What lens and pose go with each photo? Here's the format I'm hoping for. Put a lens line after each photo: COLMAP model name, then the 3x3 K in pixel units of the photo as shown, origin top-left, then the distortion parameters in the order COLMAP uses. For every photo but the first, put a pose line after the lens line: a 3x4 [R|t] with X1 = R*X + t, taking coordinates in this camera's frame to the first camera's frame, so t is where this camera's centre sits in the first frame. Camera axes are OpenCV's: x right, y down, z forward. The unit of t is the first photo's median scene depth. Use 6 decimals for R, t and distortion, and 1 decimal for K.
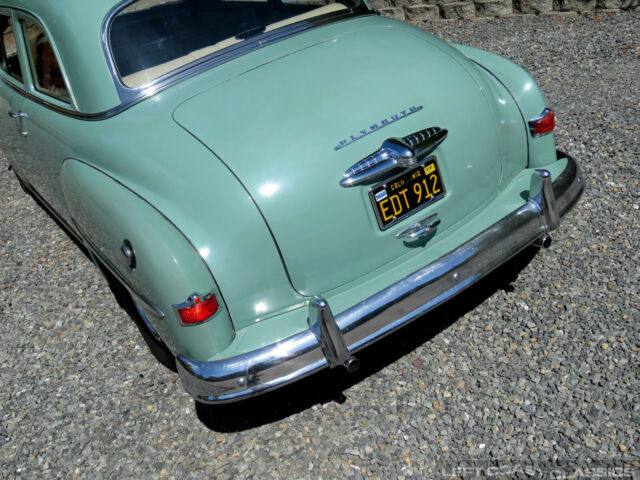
lens RADIAL K [[692.5, 0, 350.2], [0, 692.5, 240.3], [0, 0, 1]] dist [0.012076, -0.000358]
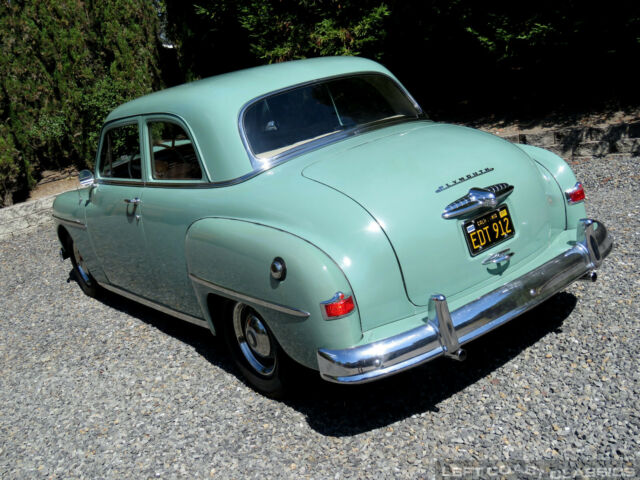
lens RADIAL K [[692.5, 0, 350.2], [0, 692.5, 240.3], [0, 0, 1]] dist [0.012076, -0.000358]
pose [[0.998171, 0.001222, 0.060437, -0.238819], [0.014662, 0.965050, -0.261656, 0.269193], [-0.058645, 0.262064, 0.963267, -0.204060]]
